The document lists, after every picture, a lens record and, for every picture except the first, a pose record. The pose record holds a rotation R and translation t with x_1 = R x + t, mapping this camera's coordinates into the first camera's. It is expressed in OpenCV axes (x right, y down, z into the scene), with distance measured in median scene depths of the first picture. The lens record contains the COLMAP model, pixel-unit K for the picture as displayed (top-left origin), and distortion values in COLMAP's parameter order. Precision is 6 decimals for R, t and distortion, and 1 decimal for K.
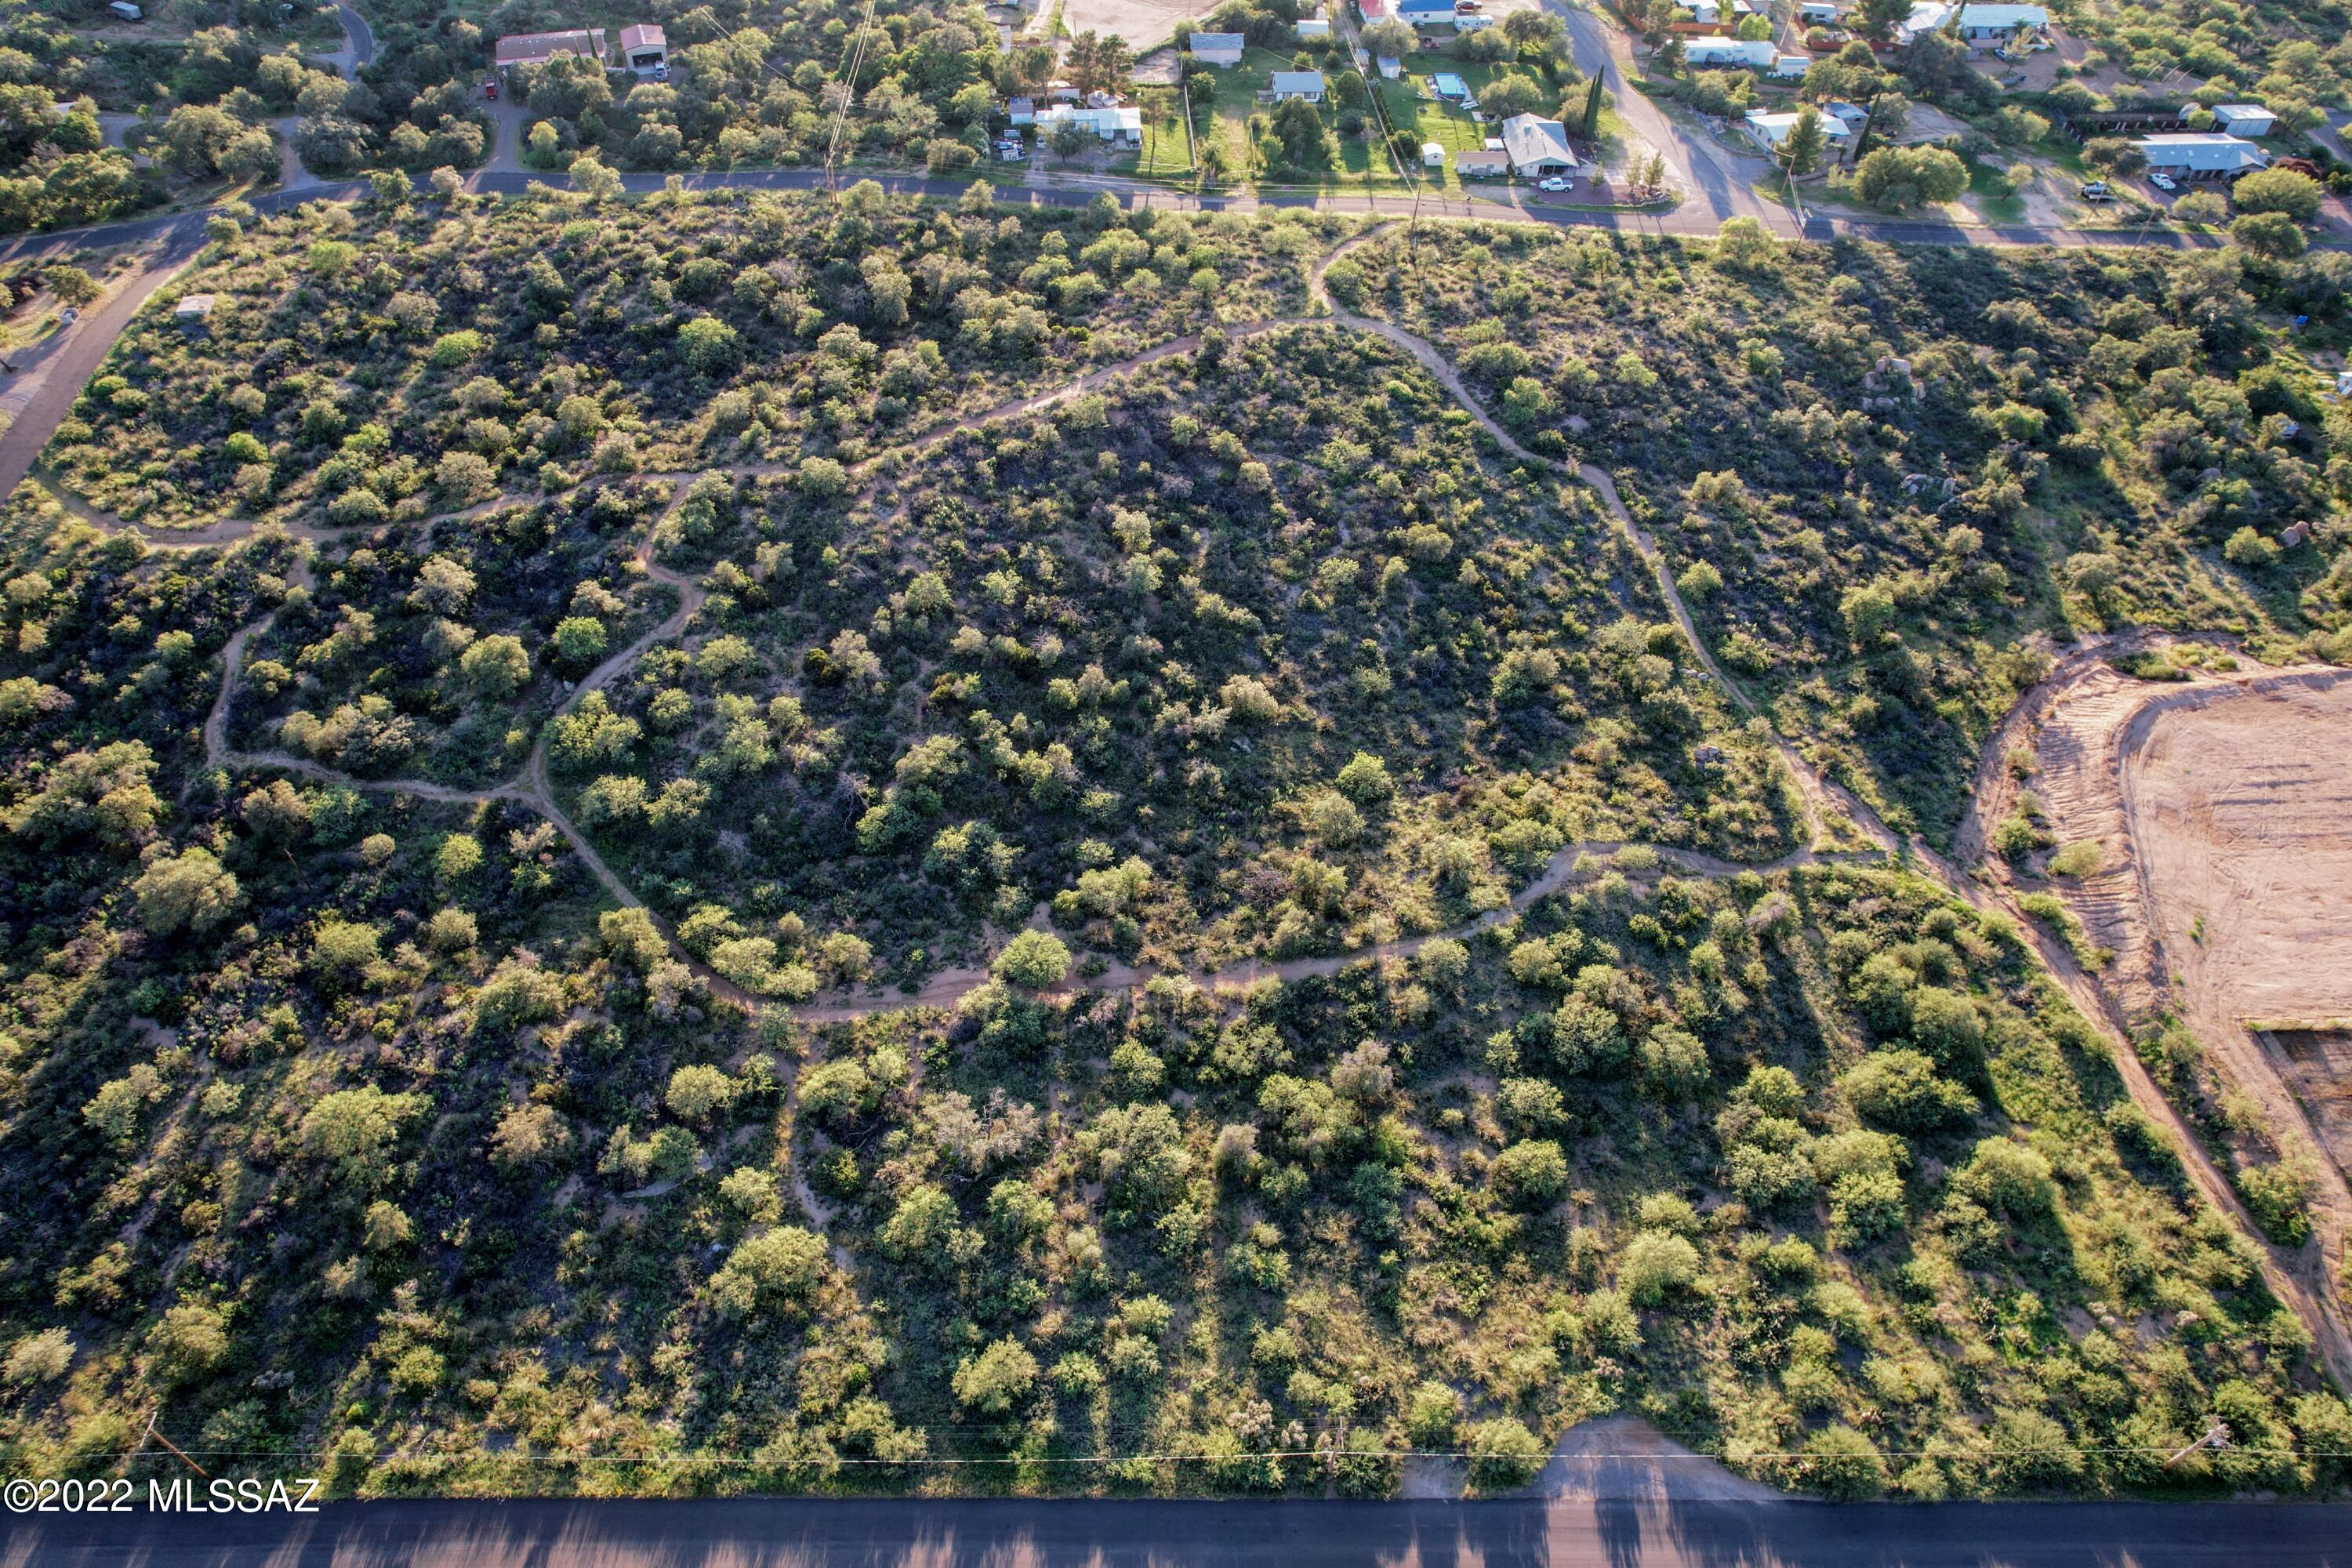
lens RADIAL K [[1505.3, 0, 1176.0], [0, 1505.3, 784.0], [0, 0, 1]] dist [-0.079397, 0.071333]
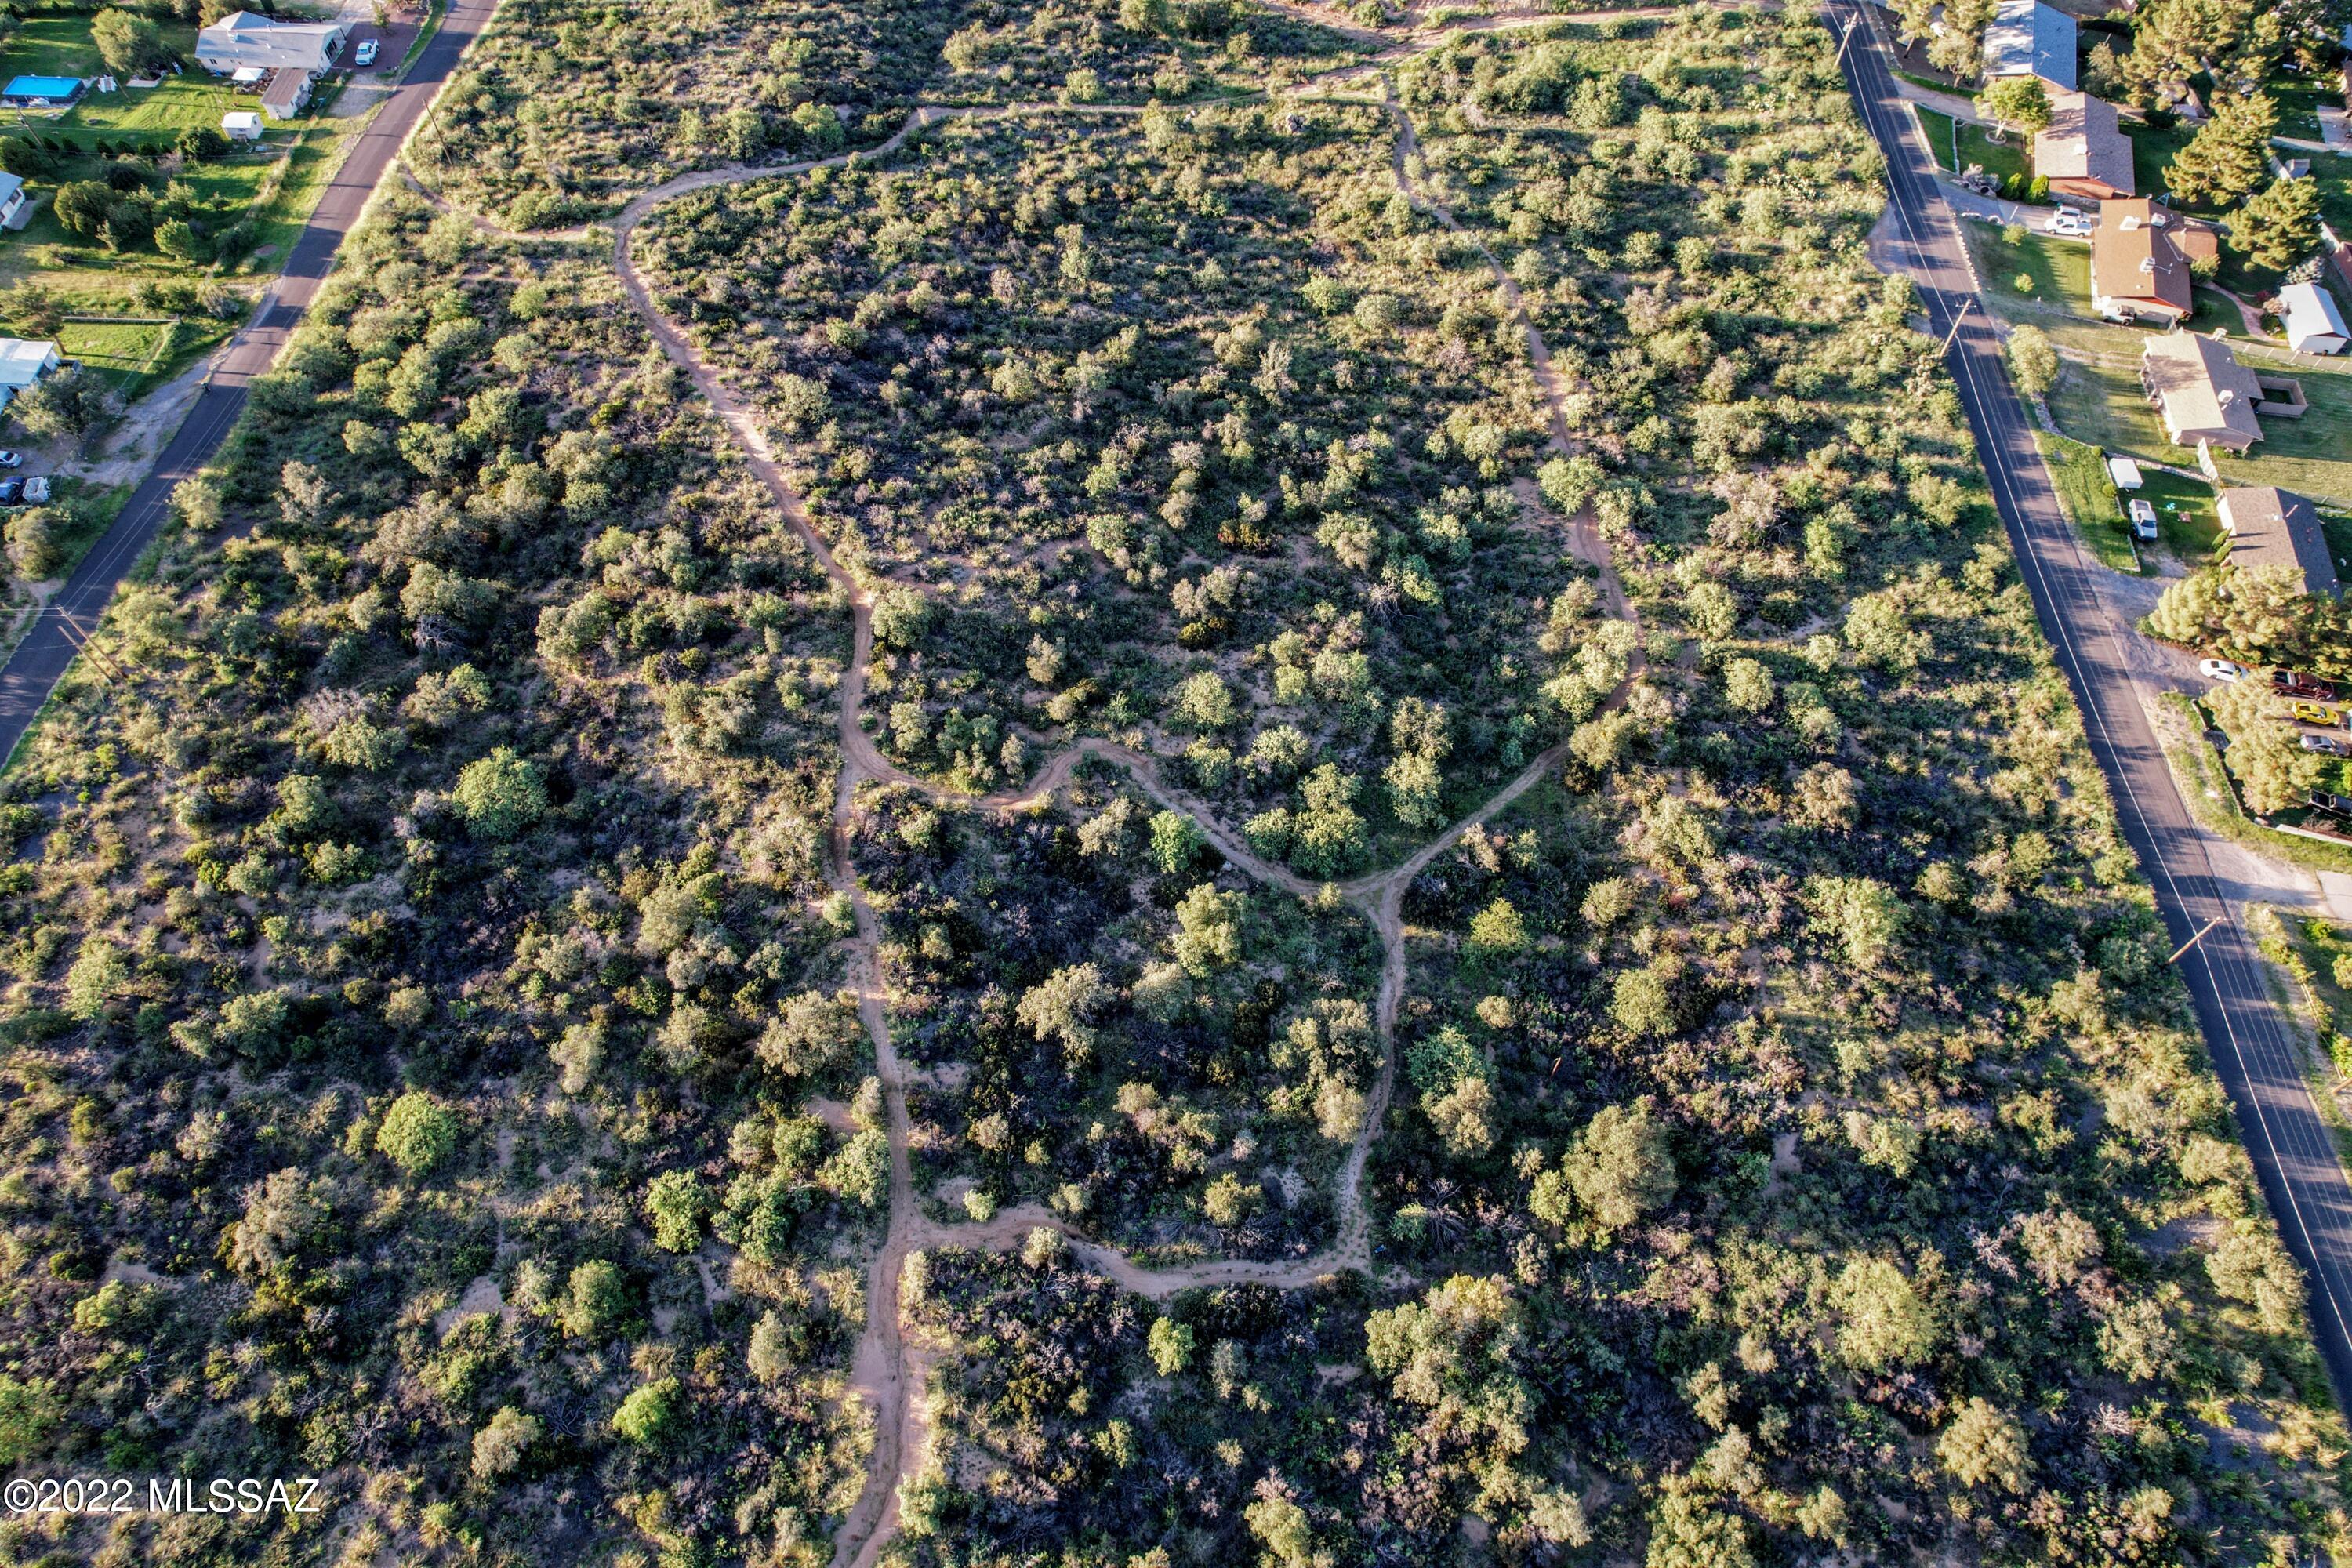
lens RADIAL K [[1505.3, 0, 1176.0], [0, 1505.3, 784.0], [0, 0, 1]] dist [-0.079397, 0.071333]
pose [[0.077866, -0.837330, 0.541125, -0.832271], [0.732869, 0.416051, 0.538335, -0.558798], [-0.675900, 0.354655, 0.646049, 0.475979]]
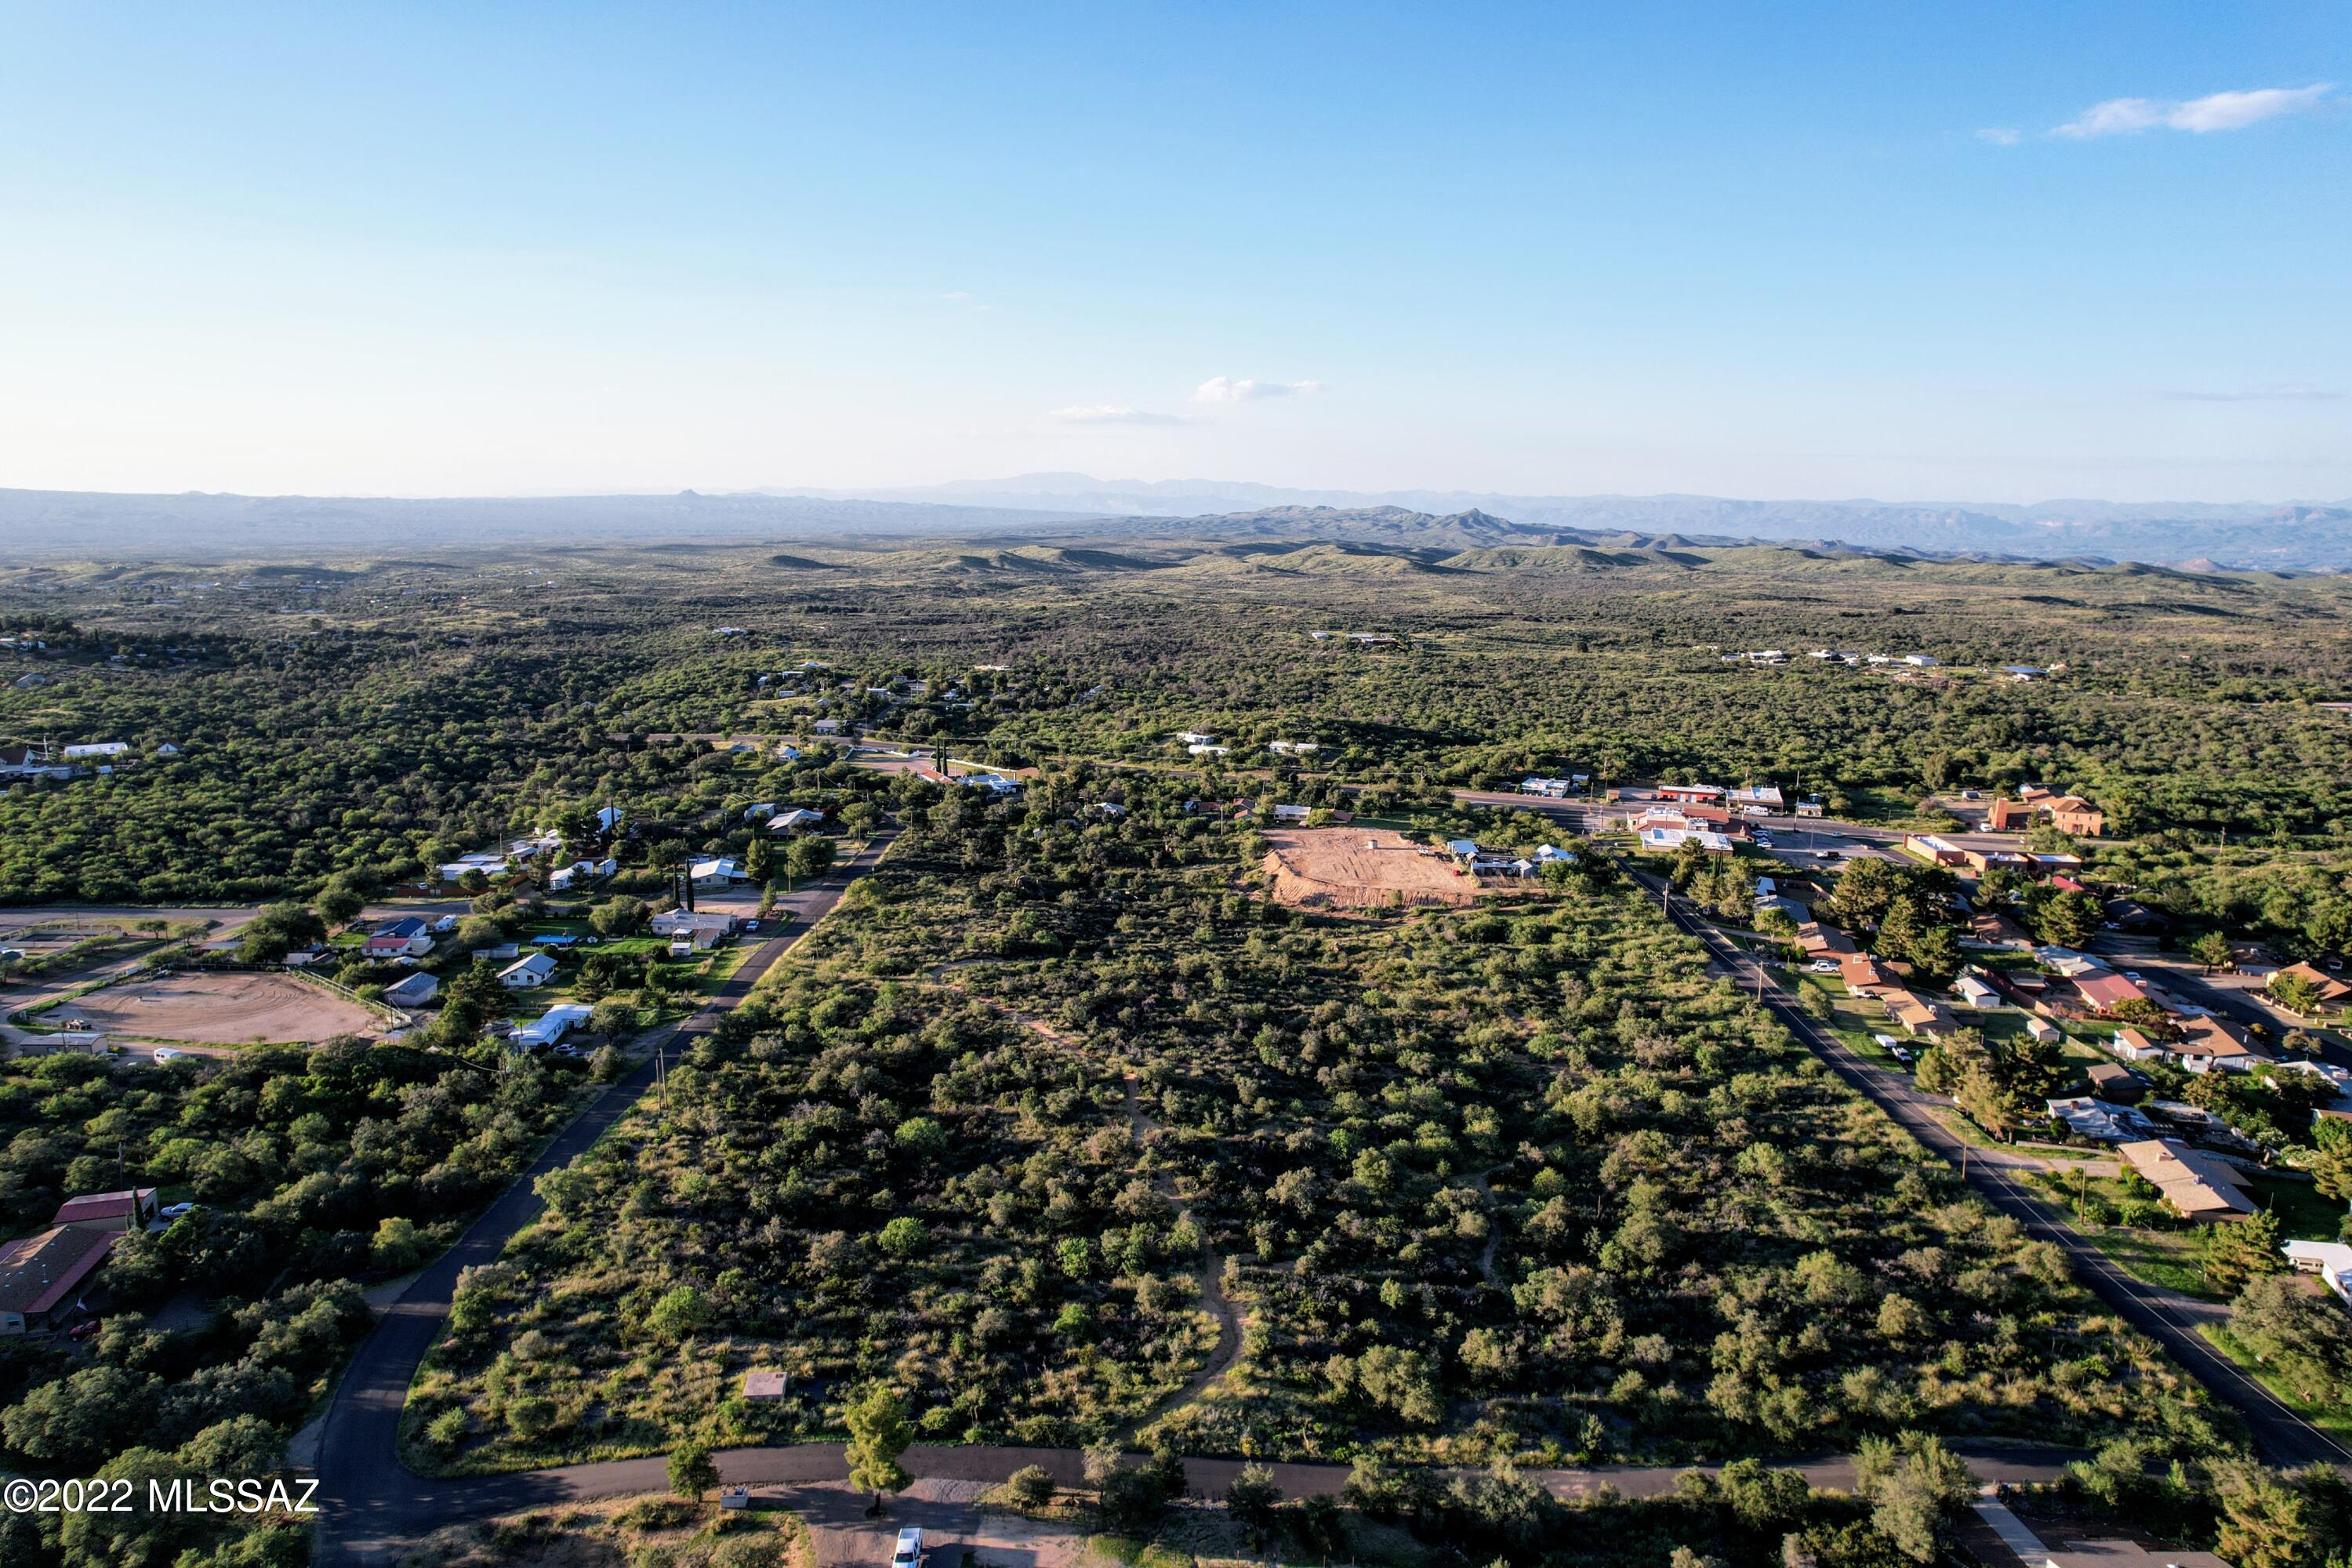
lens RADIAL K [[1505.3, 0, 1176.0], [0, 1505.3, 784.0], [0, 0, 1]] dist [-0.079397, 0.071333]
pose [[0.045268, -0.210689, 0.976504, -1.668351], [0.736969, 0.666958, 0.109738, -0.577932], [-0.674409, 0.714686, 0.185464, 0.641195]]
